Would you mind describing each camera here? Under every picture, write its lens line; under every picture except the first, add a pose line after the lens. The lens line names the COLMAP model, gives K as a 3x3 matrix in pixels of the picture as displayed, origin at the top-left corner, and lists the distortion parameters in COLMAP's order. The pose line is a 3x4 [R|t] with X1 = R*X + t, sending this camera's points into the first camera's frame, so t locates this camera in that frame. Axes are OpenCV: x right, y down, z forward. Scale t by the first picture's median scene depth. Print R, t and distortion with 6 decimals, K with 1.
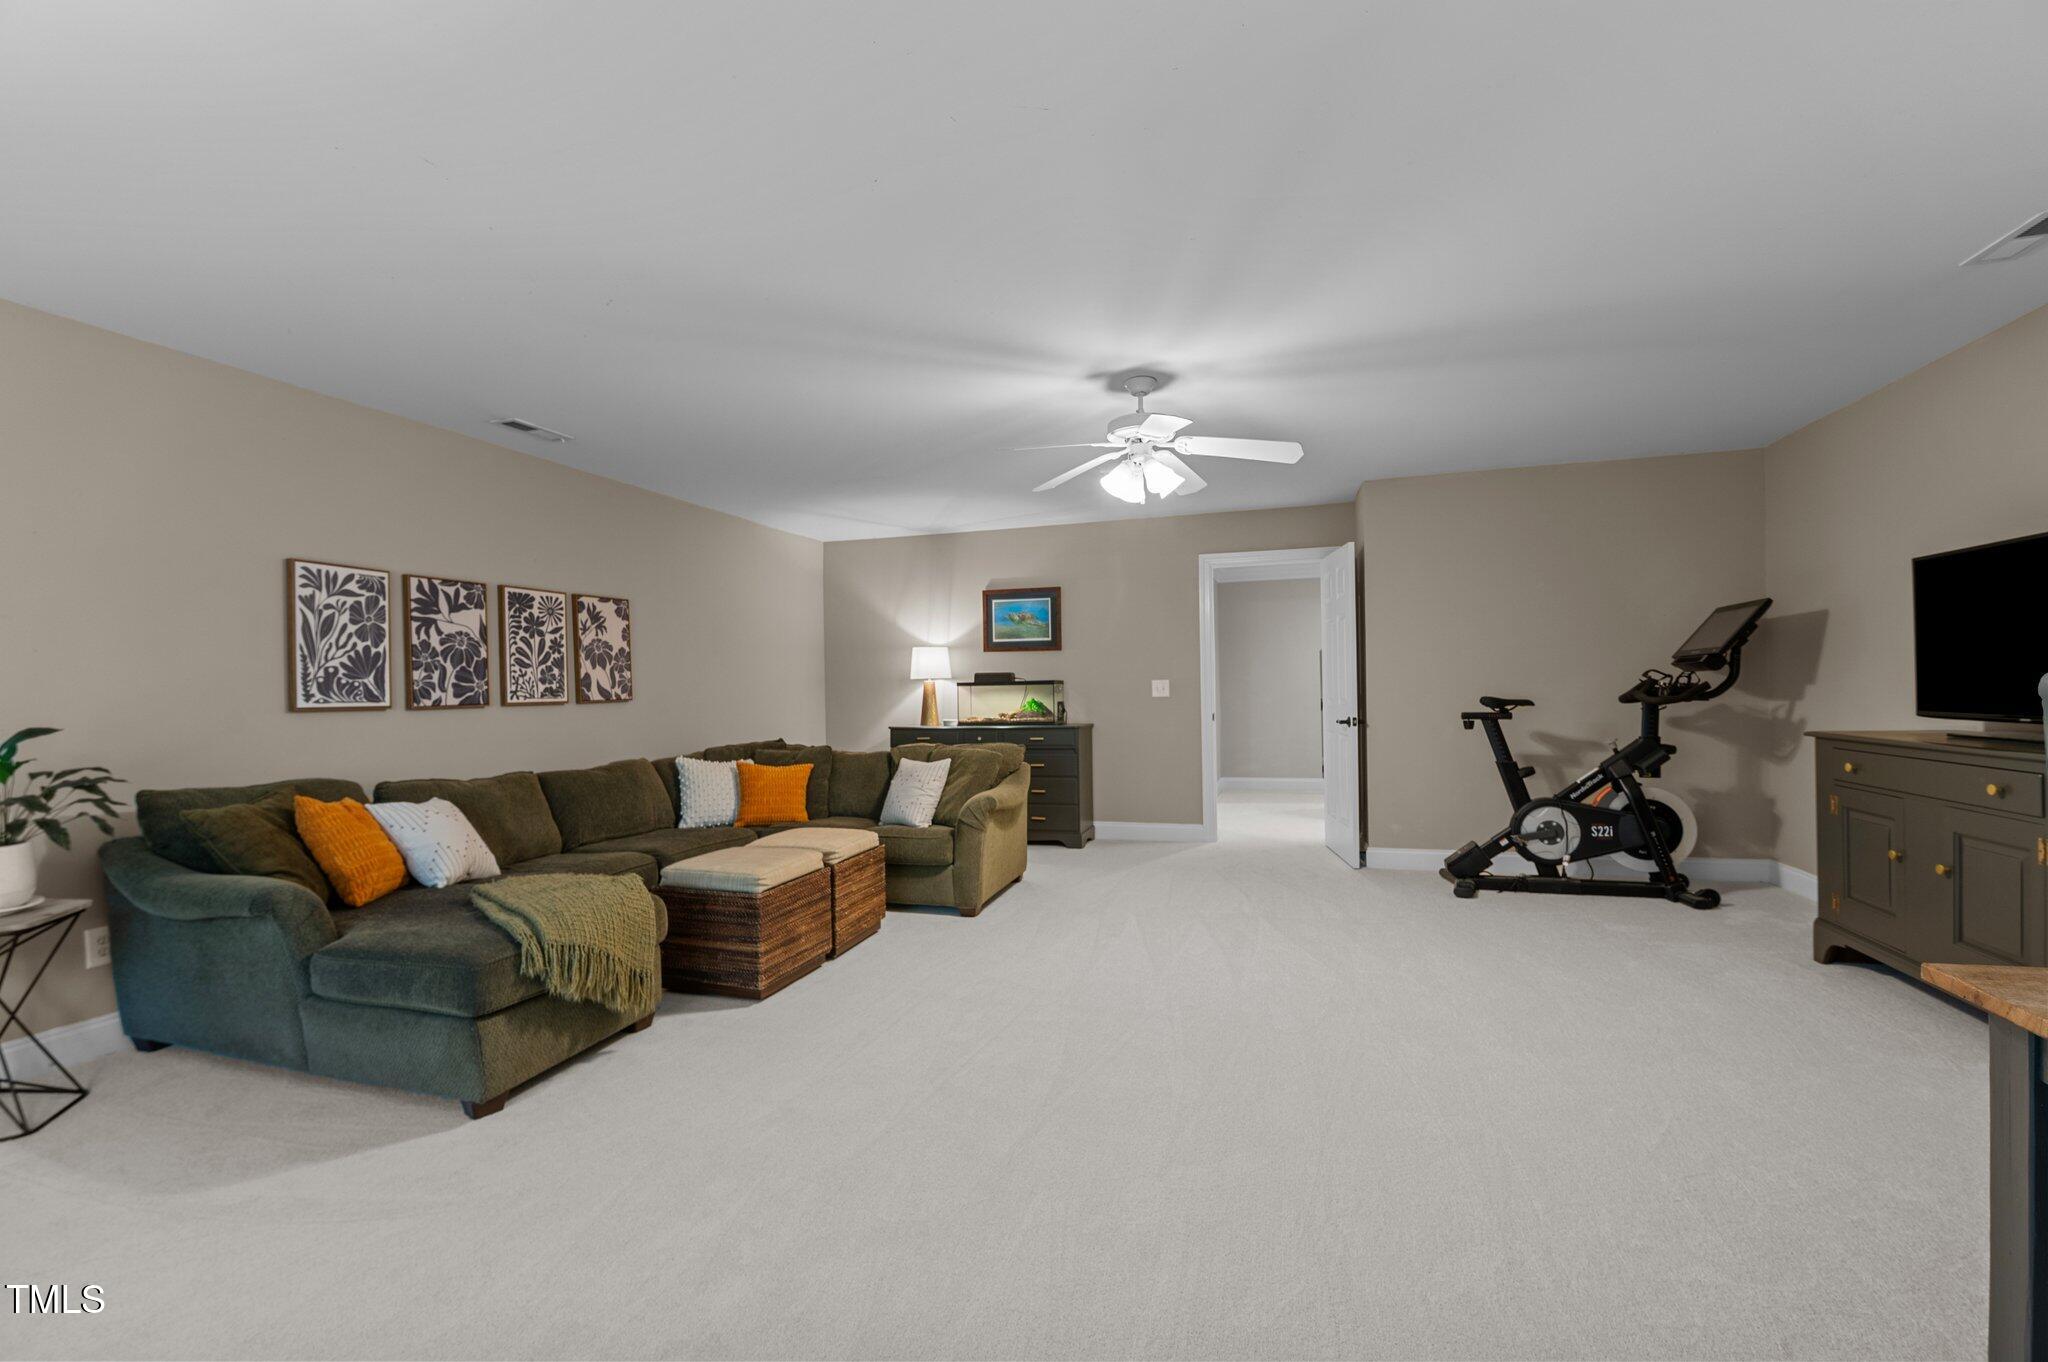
lens RADIAL K [[883.6, 0, 1011.8], [0, 883.6, 693.5], [0, 0, 1]] dist [0.013003, -0.009204]
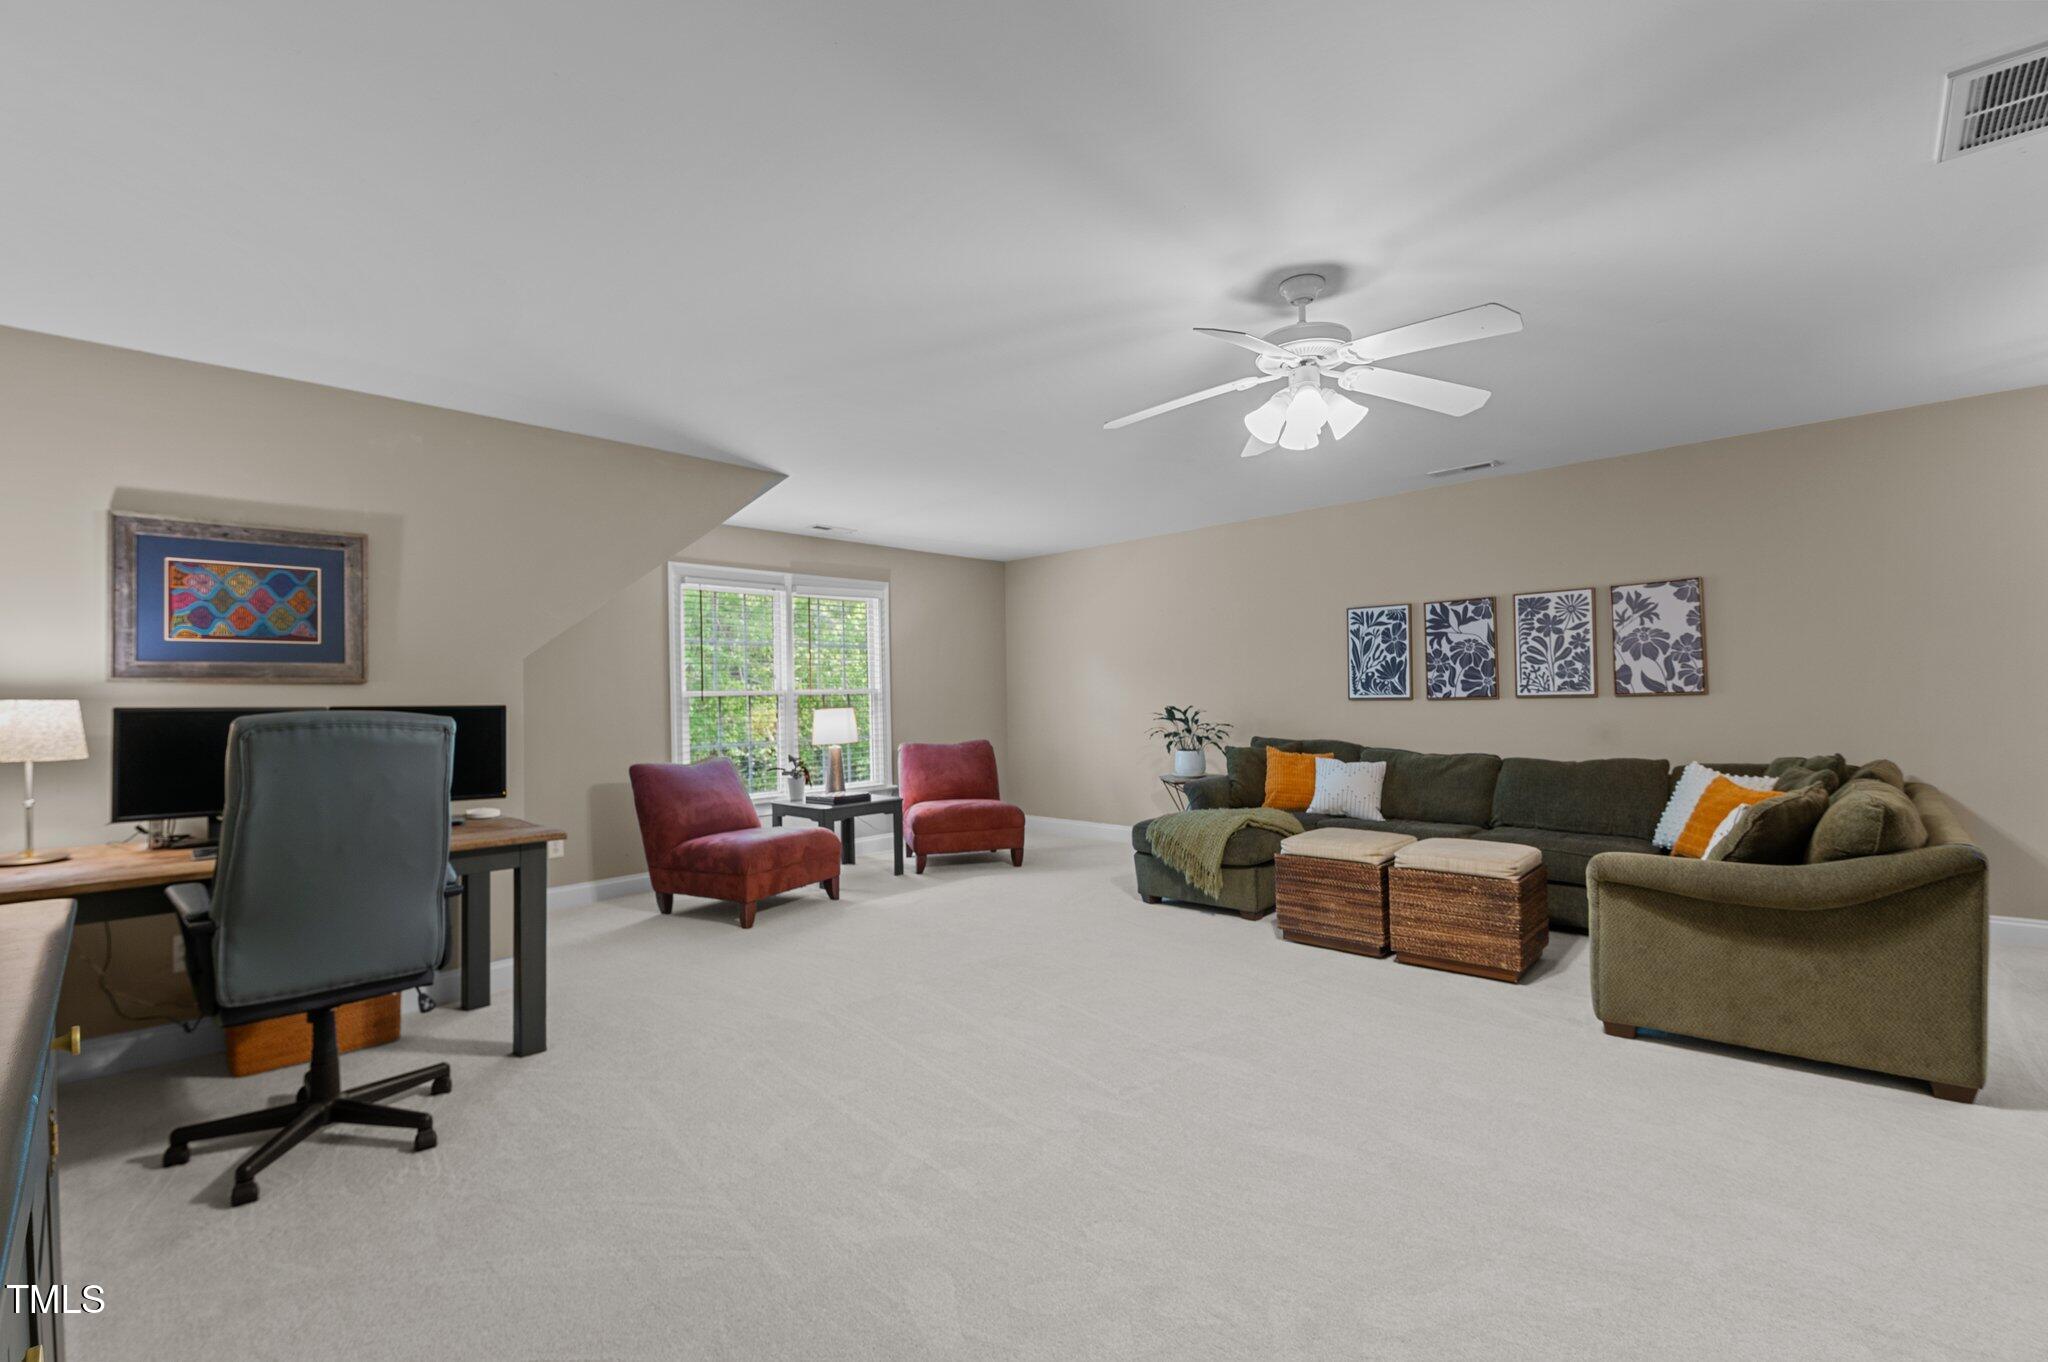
lens RADIAL K [[883.6, 0, 1011.8], [0, 883.6, 693.5], [0, 0, 1]] dist [0.013003, -0.009204]
pose [[-0.434981, 0.020608, -0.900204, 0.800886], [0.022210, 0.999679, 0.012153, -0.021799], [0.900166, -0.014708, -0.435299, 0.955225]]
